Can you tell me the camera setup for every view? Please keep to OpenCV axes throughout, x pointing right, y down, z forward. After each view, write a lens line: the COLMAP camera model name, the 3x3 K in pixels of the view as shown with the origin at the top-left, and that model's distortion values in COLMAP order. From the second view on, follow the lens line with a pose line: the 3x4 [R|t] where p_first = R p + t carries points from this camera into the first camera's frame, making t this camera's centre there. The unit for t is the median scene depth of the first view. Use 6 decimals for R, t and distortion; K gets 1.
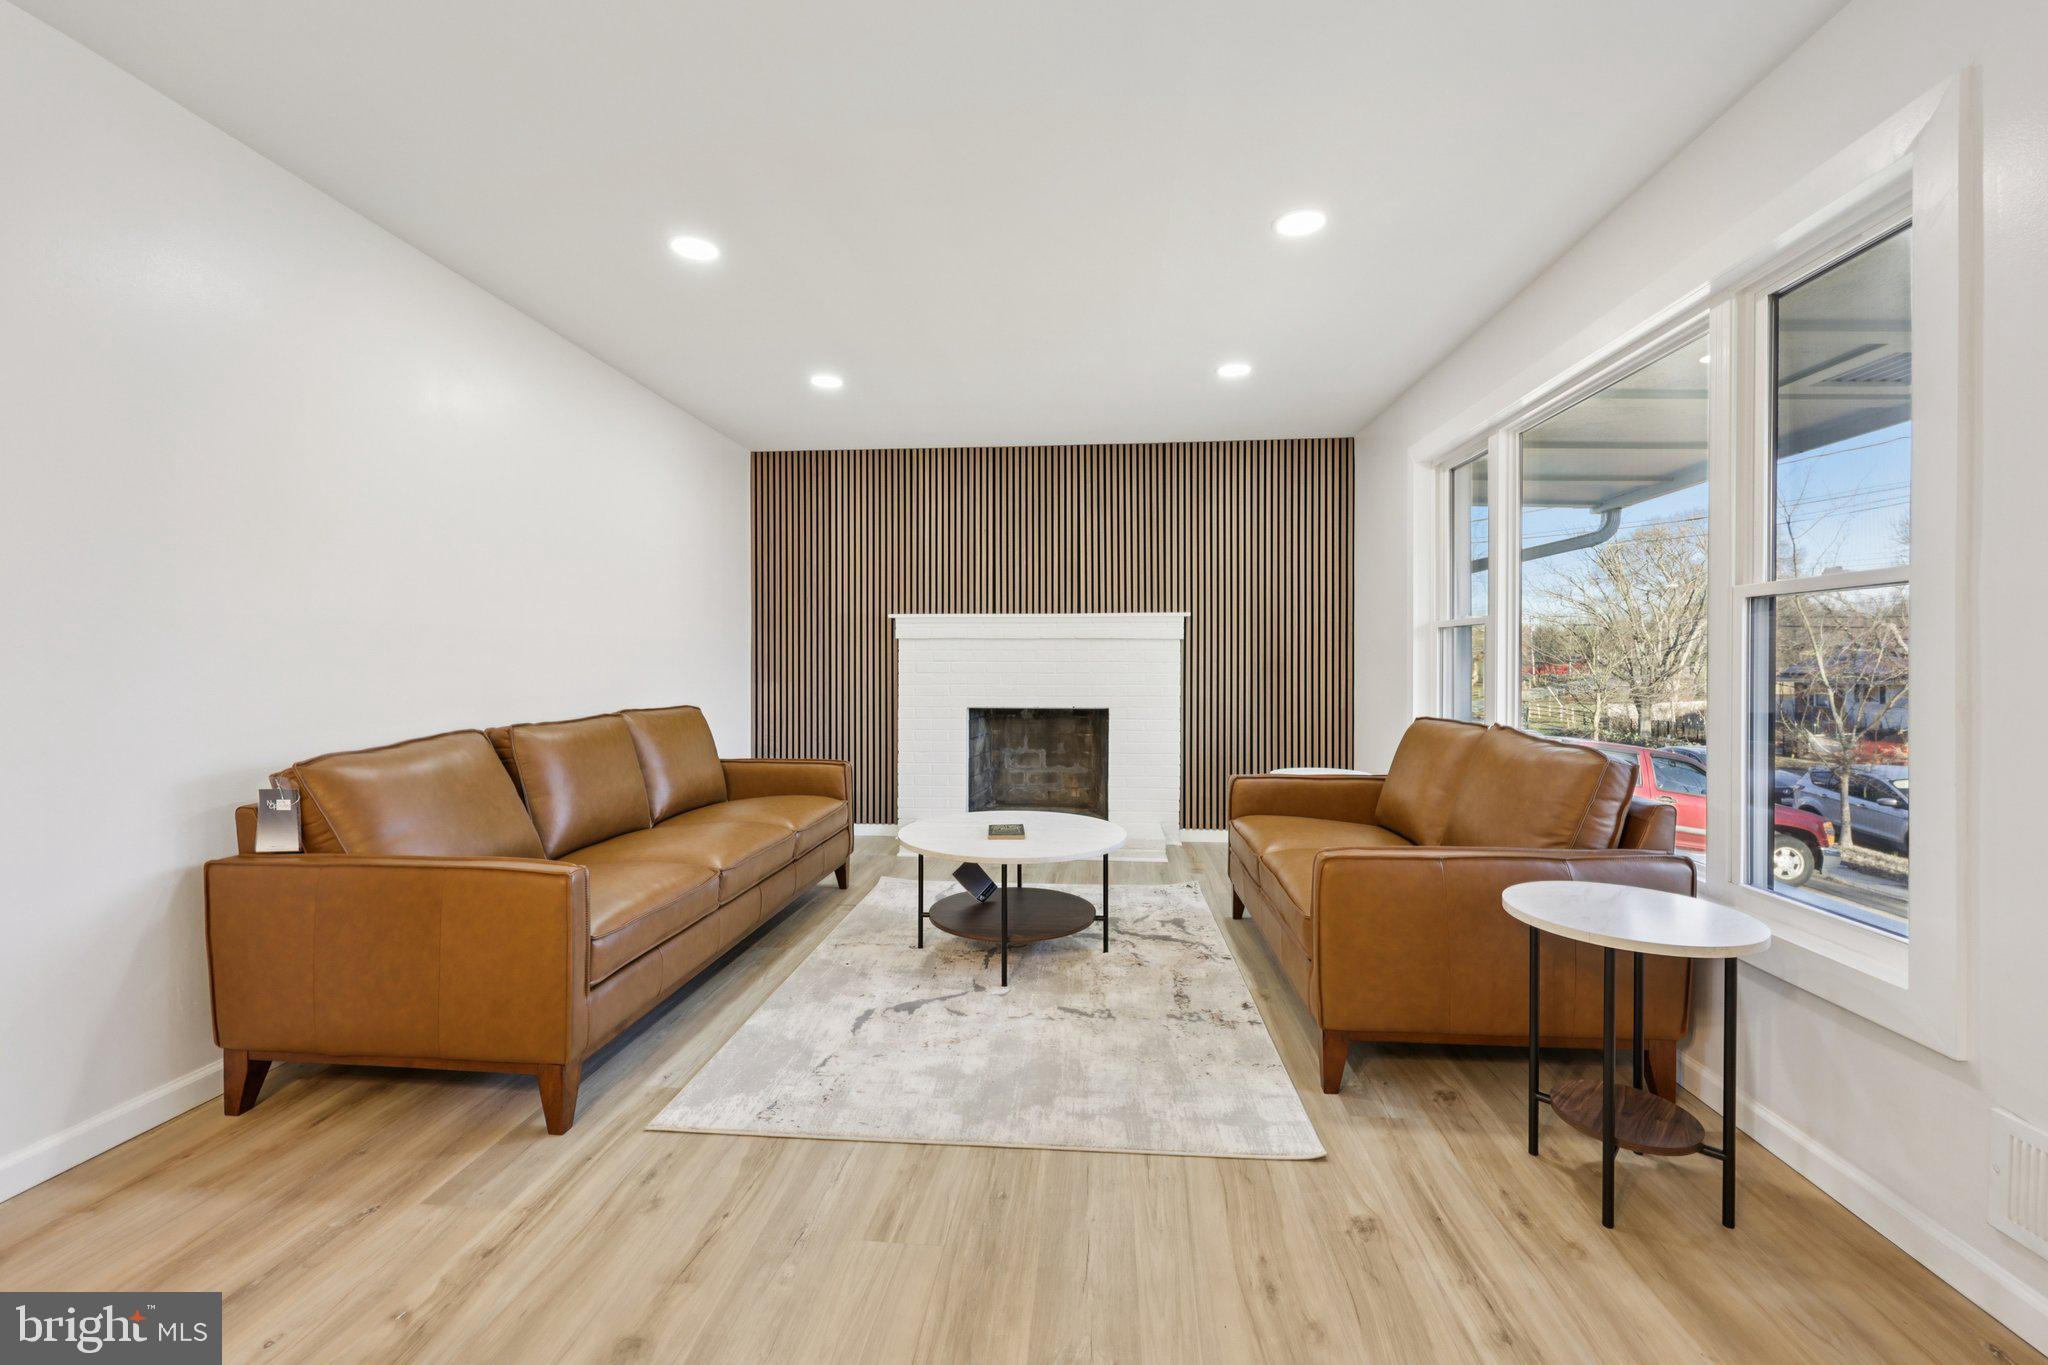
lens RADIAL K [[831.3, 0, 1028.4], [0, 831.3, 669.1], [0, 0, 1]] dist [0.001836, 0.000344]
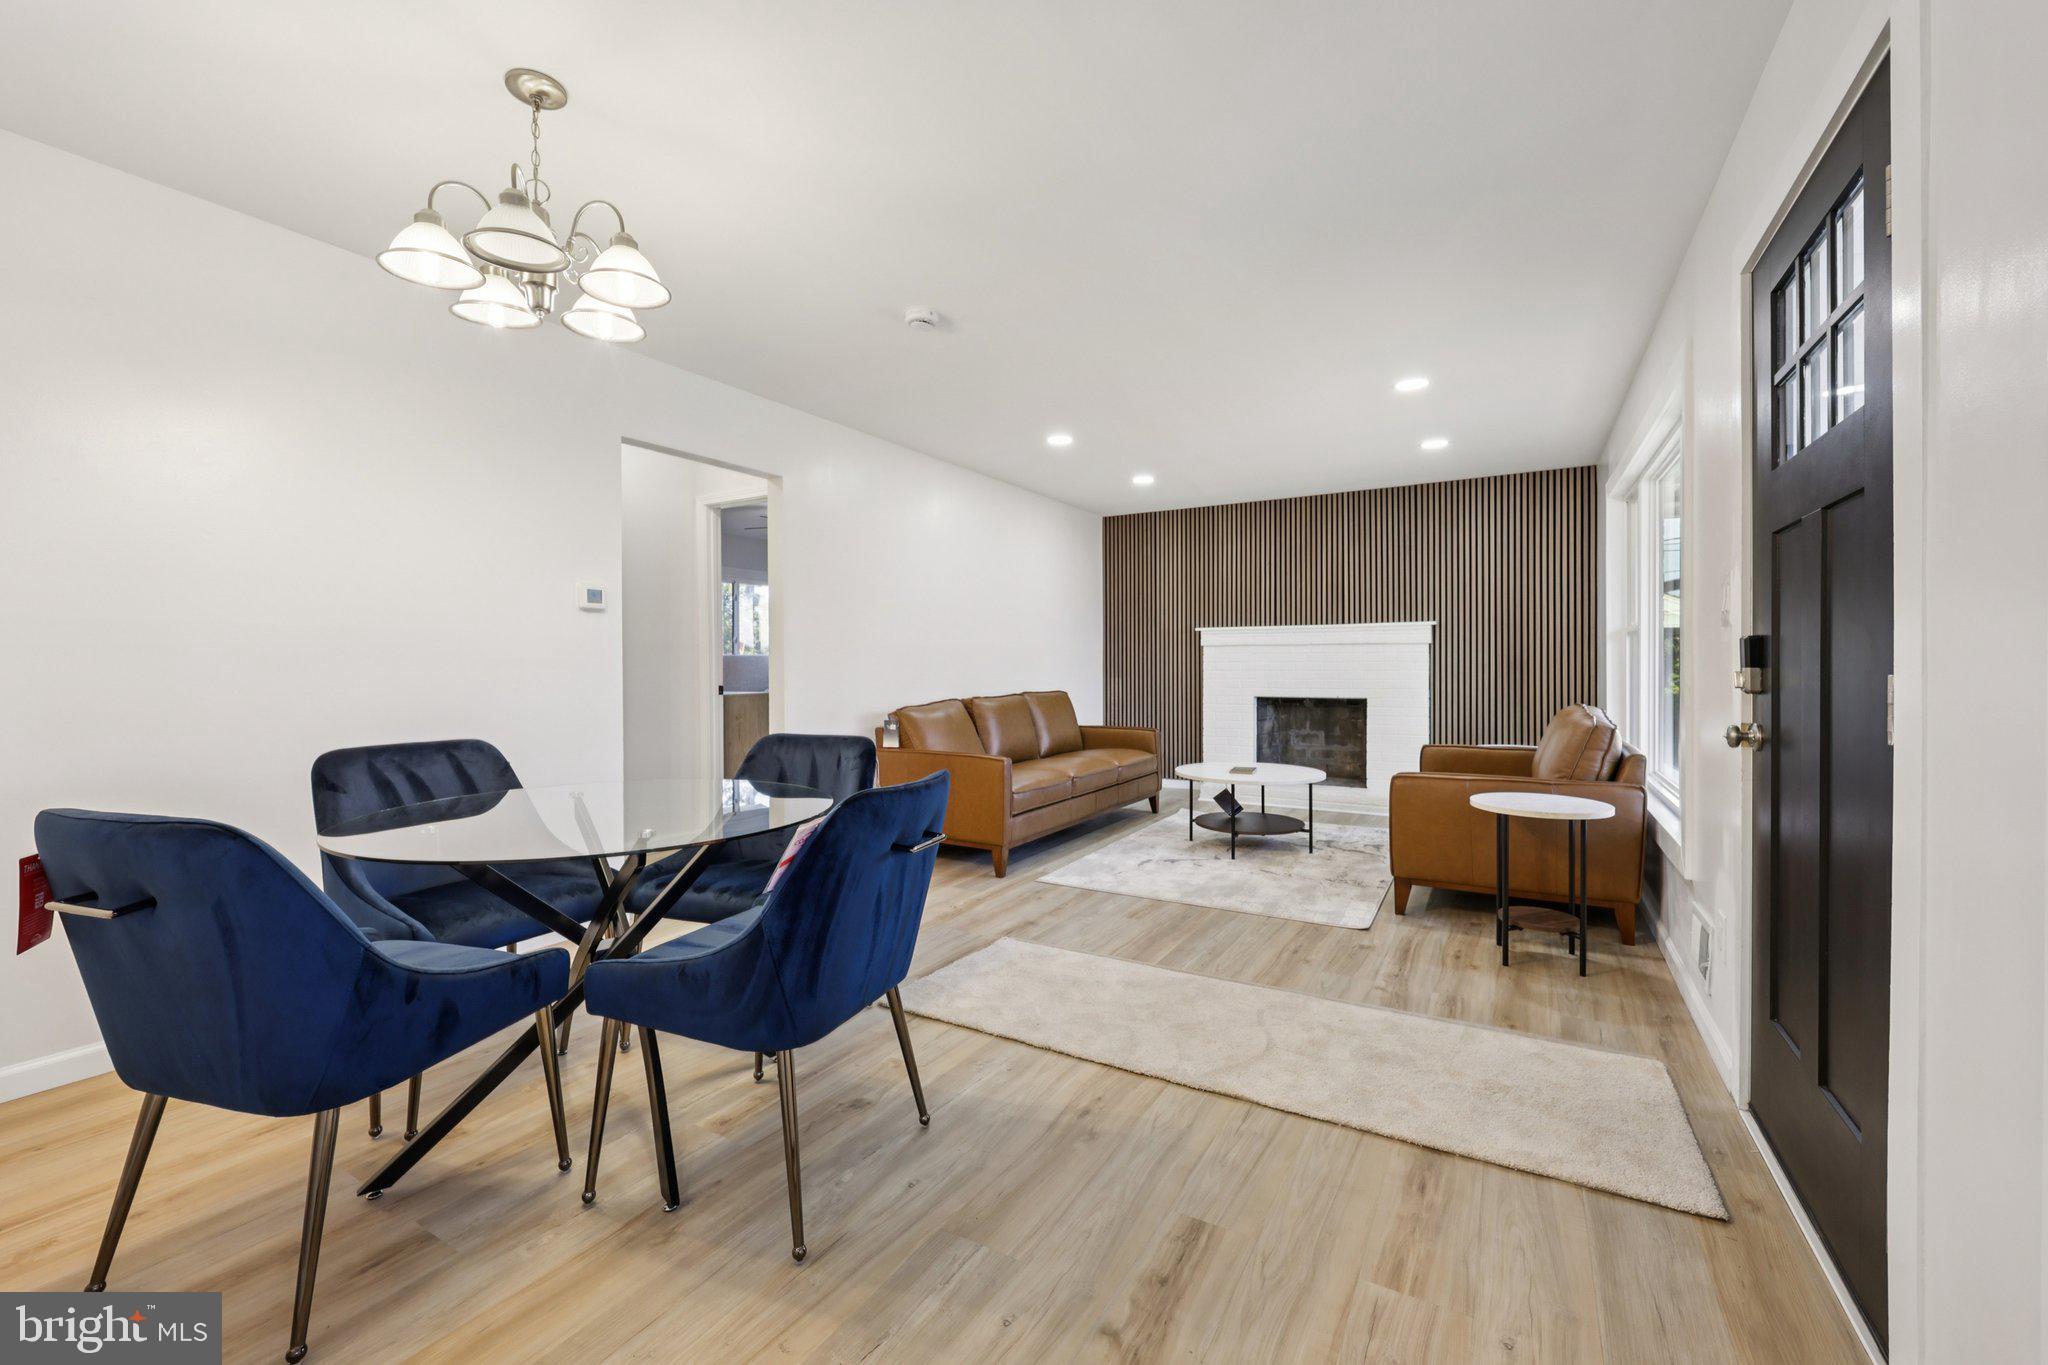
lens RADIAL K [[831.3, 0, 1028.4], [0, 831.3, 669.1], [0, 0, 1]] dist [0.001836, 0.000344]
pose [[0.903593, -0.001837, -0.428388, 0.248685], [0.001942, 0.999998, -0.000193, 0.002360], [0.428388, -0.000658, 0.903595, -0.531260]]
